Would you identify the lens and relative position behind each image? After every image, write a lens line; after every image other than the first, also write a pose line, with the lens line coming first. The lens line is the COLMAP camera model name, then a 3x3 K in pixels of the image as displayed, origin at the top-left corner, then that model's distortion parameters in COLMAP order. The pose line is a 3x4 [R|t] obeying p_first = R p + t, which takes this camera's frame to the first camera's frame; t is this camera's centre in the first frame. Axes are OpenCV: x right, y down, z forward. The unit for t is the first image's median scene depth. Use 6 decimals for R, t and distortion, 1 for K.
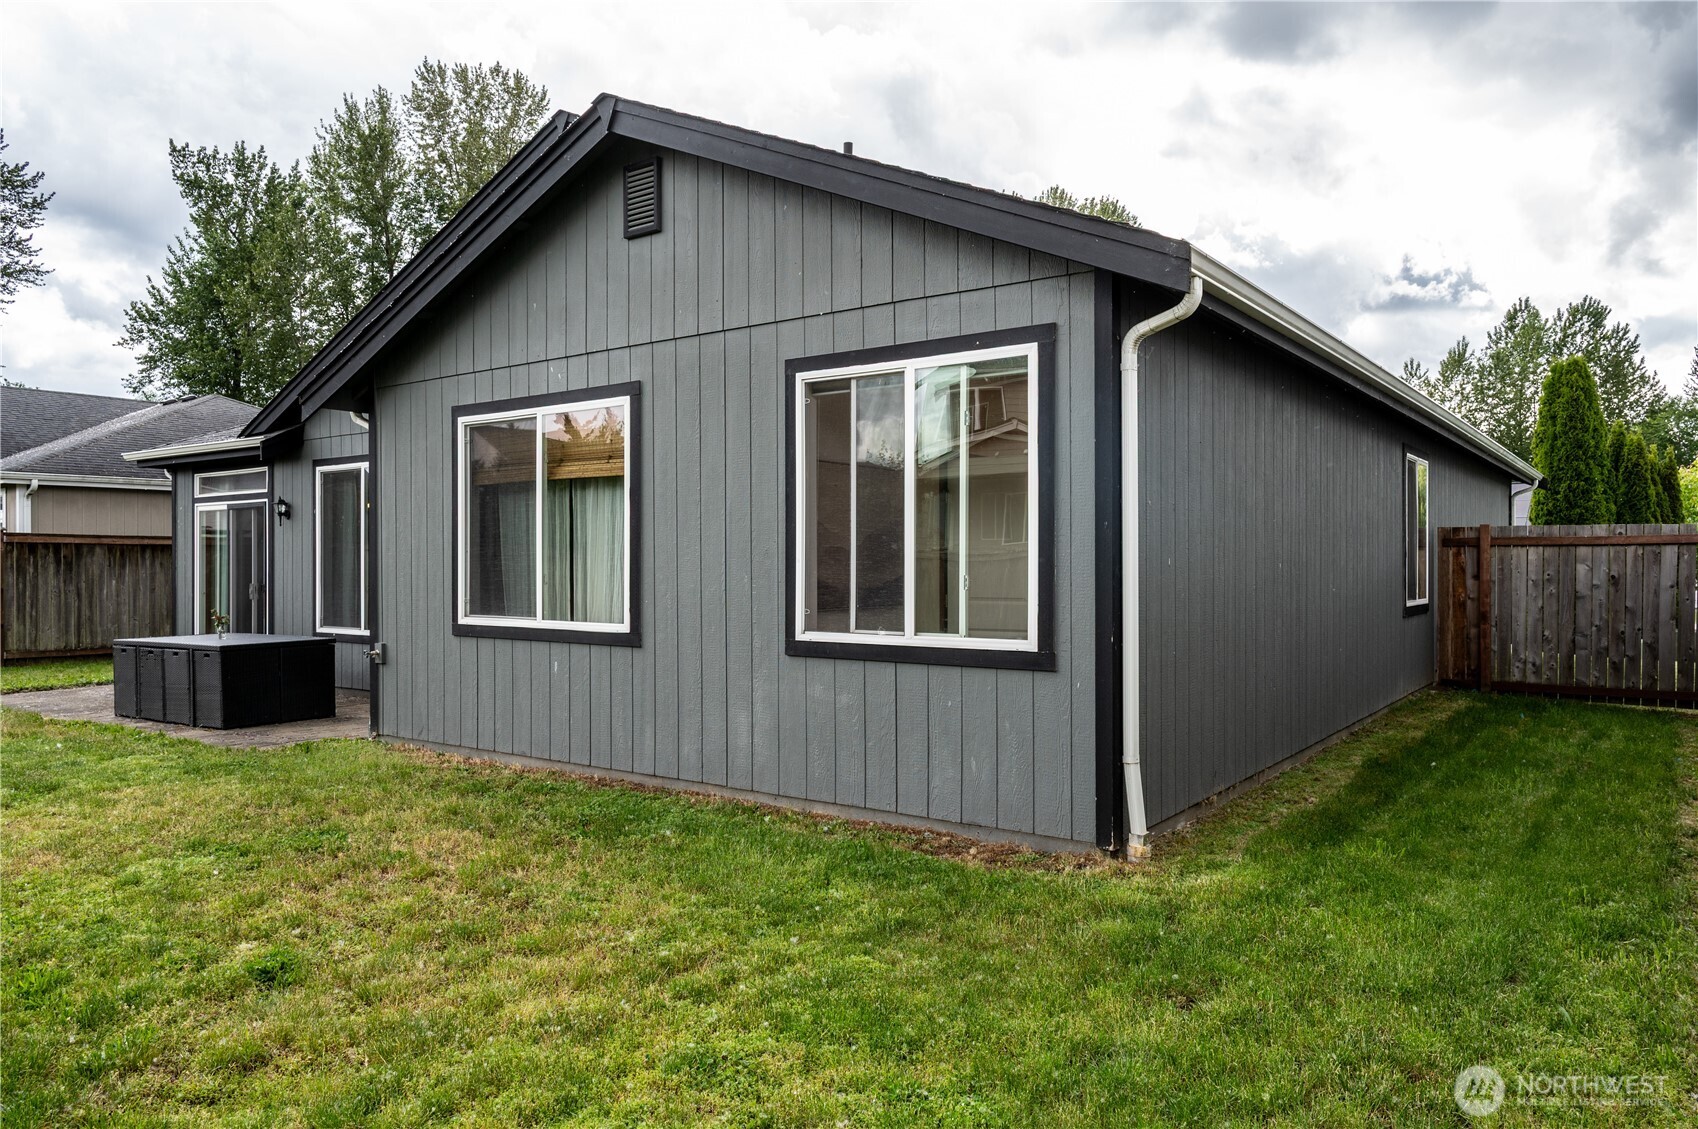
lens RADIAL K [[1149.8, 0, 849.0], [0, 1149.8, 564.5], [0, 0, 1]] dist [-0.003796, -0.005360]
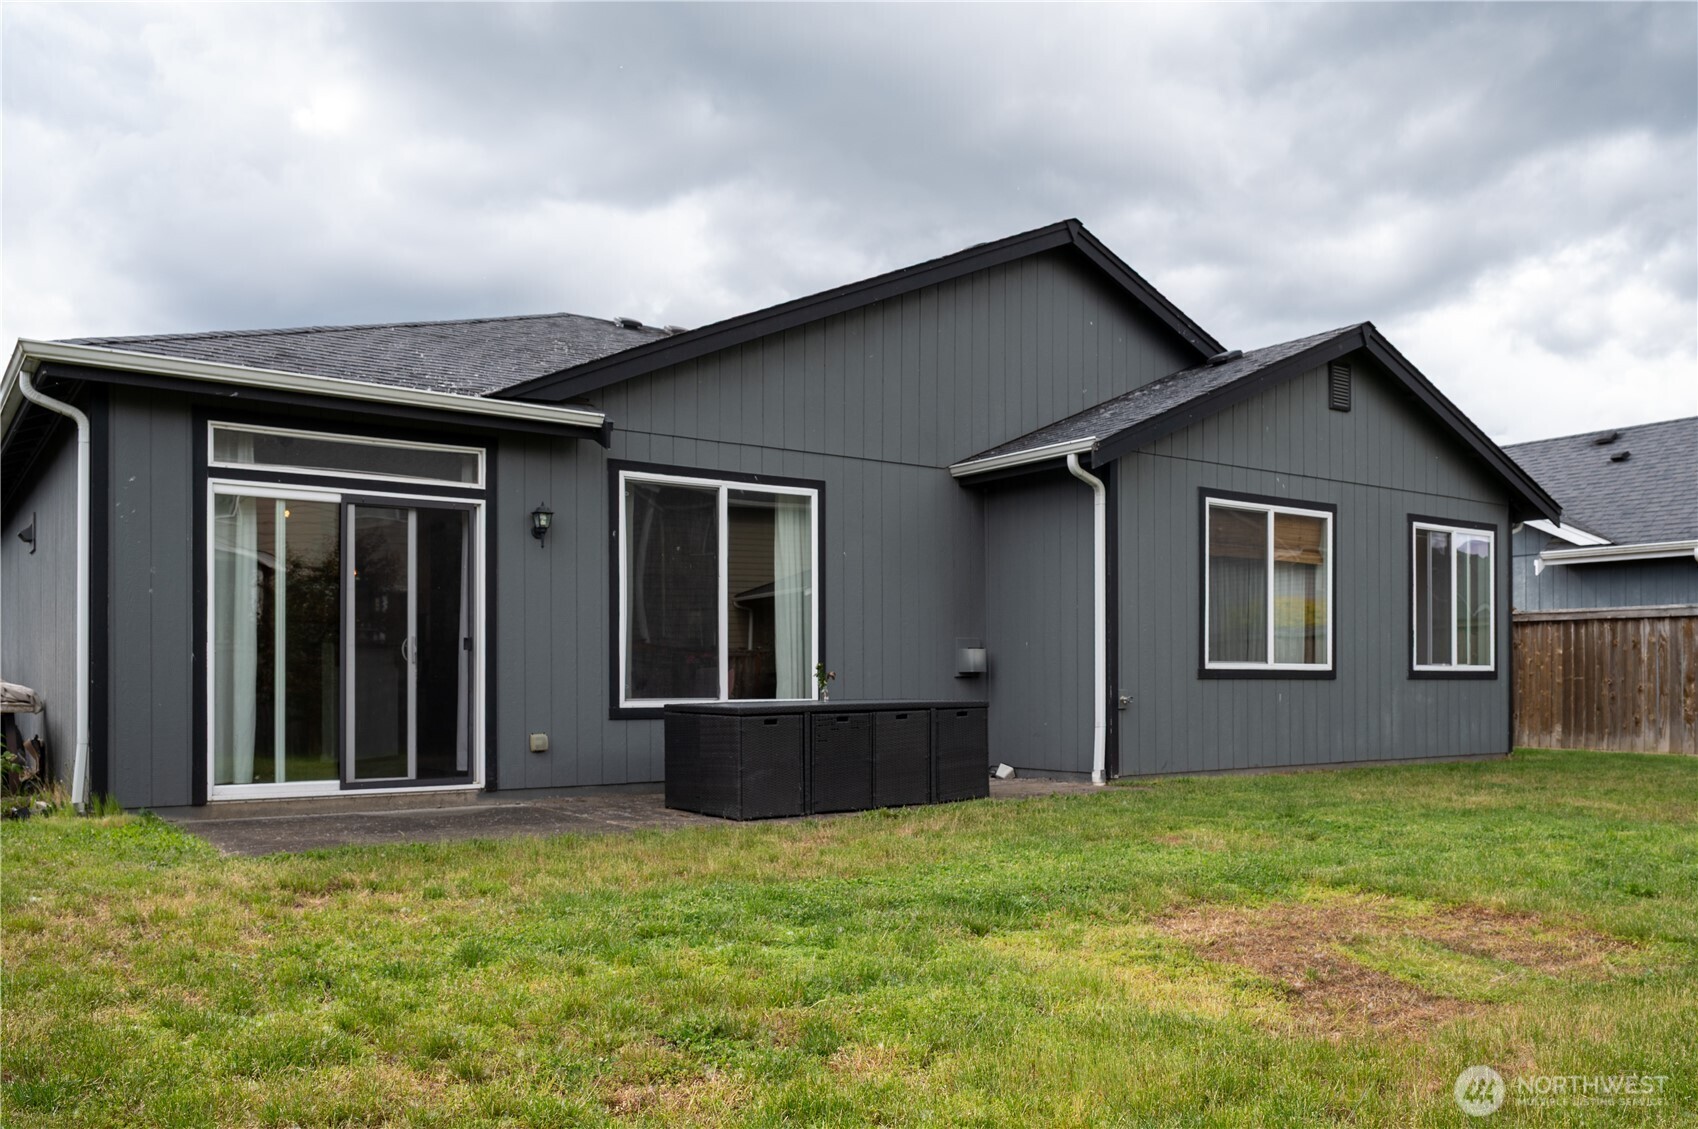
lens RADIAL K [[1387.0, 0, 899.3], [0, 1387.0, 679.2], [0, 0, 1]] dist [-0.001440, -0.002026]
pose [[0.284562, 0.007619, 0.958627, -1.817765], [0.004187, 0.999949, -0.009191, 0.074472], [-0.958648, 0.006629, 0.284516, 0.891732]]
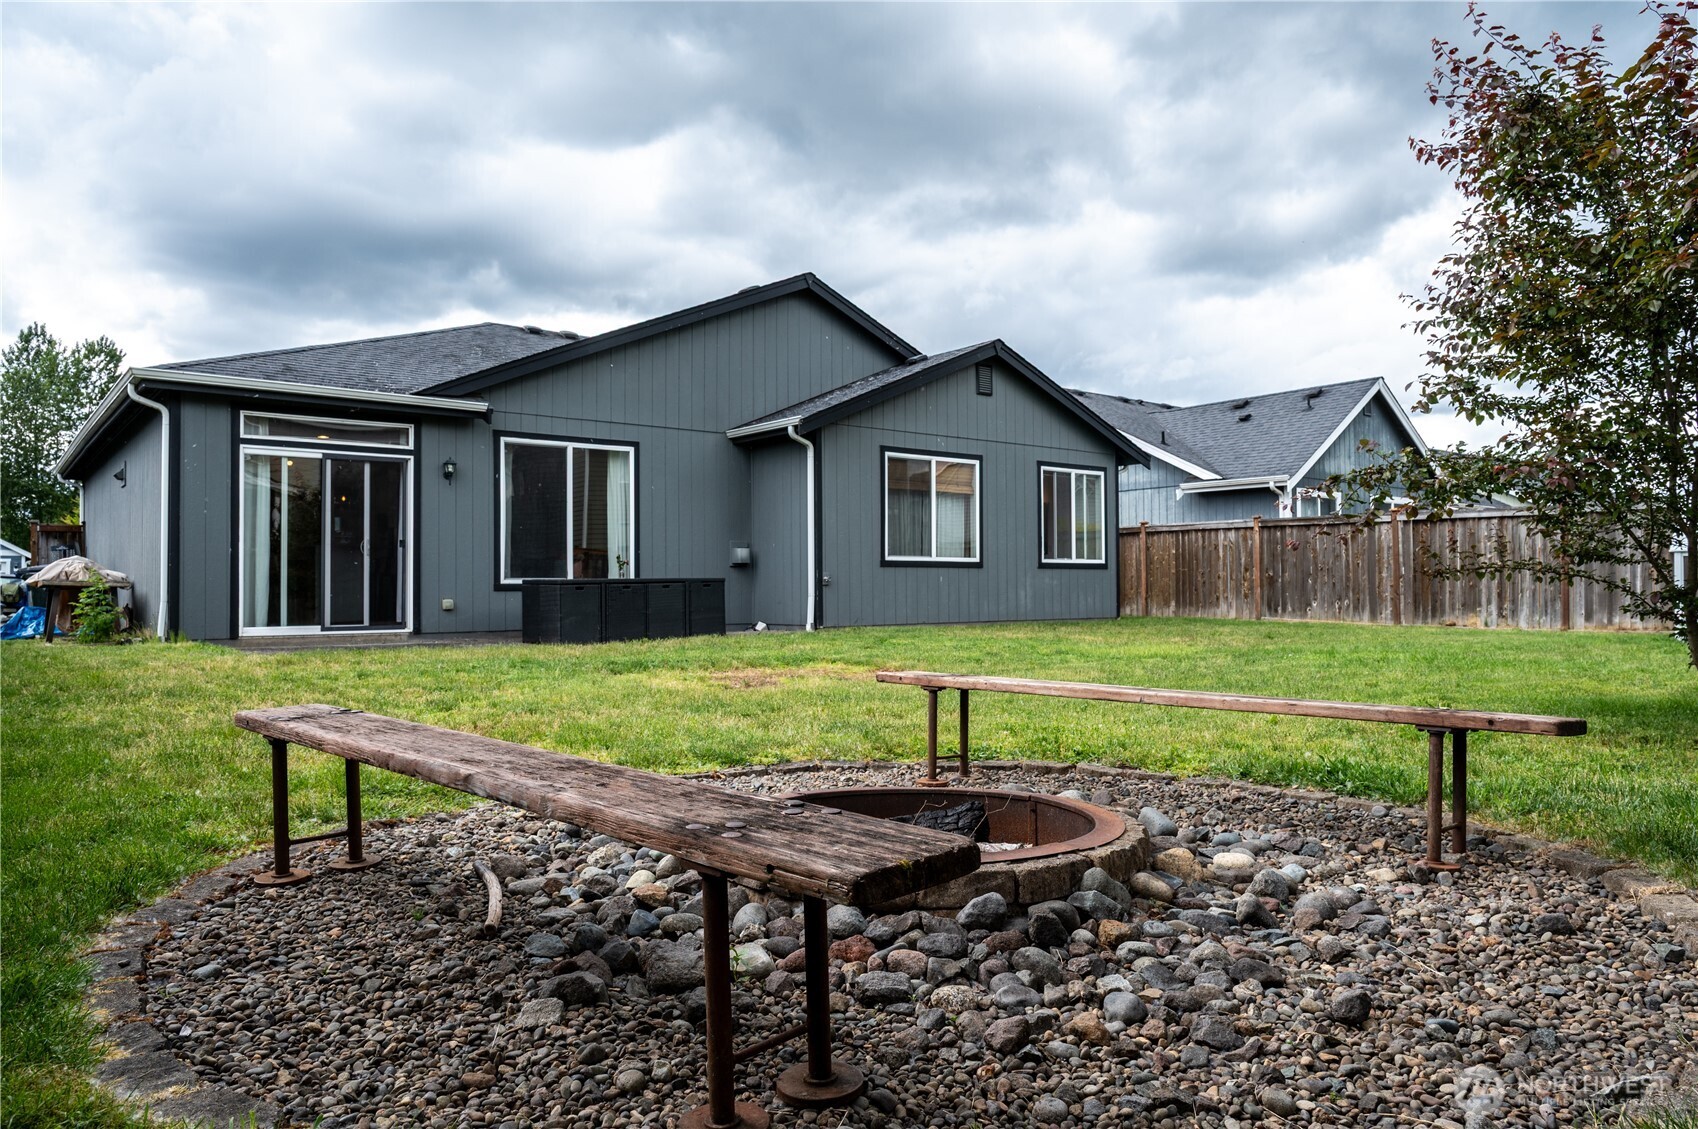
lens RADIAL K [[1163.5, 0, 884.8], [0, 1163.5, 566.4], [0, 0, 1]] dist [0.000084, 0.000582]
pose [[0.239681, 0.023012, 0.970579, -2.203240], [0.008918, 0.999625, -0.025903, 0.111638], [-0.970811, 0.014865, 0.239386, 0.538555]]
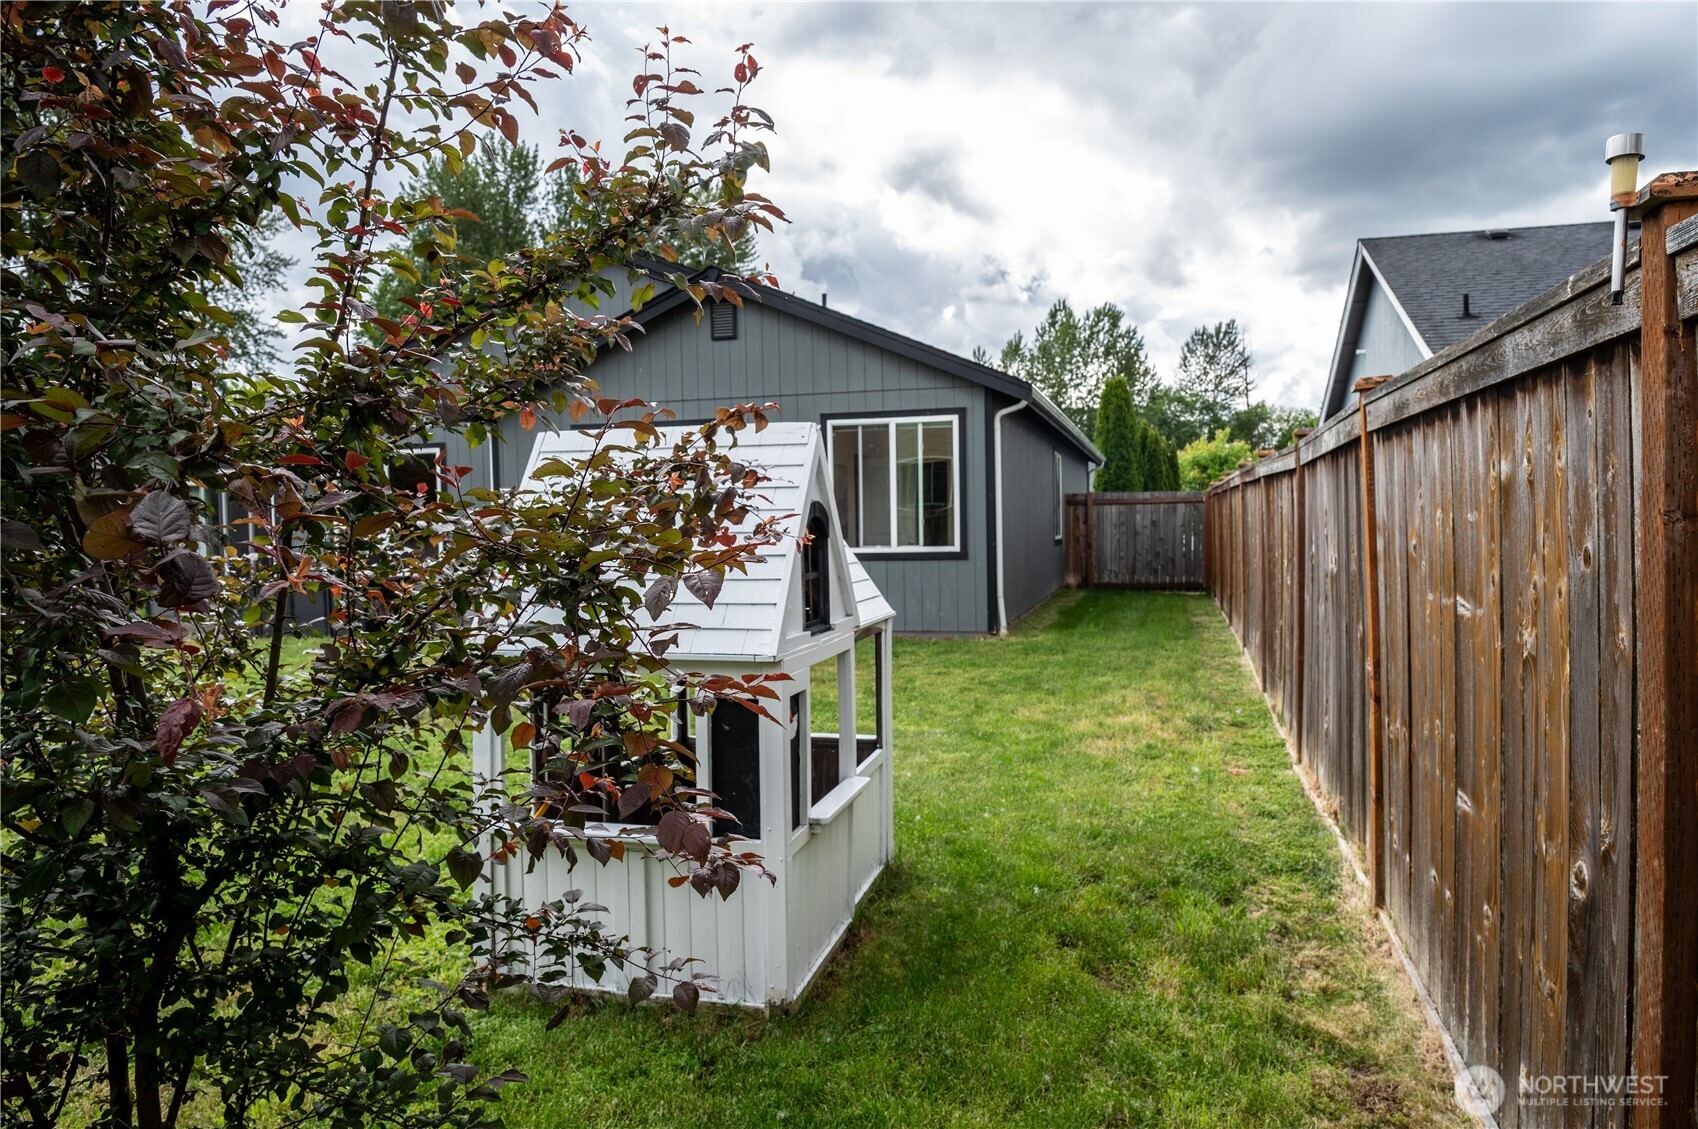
lens RADIAL K [[1163.5, 0, 884.8], [0, 1163.5, 566.4], [0, 0, 1]] dist [0.000084, 0.000582]
pose [[0.925576, -0.028085, 0.377518, -0.565112], [0.015900, 0.999248, 0.035356, 0.014326], [-0.378227, -0.026722, 0.925327, -0.722298]]
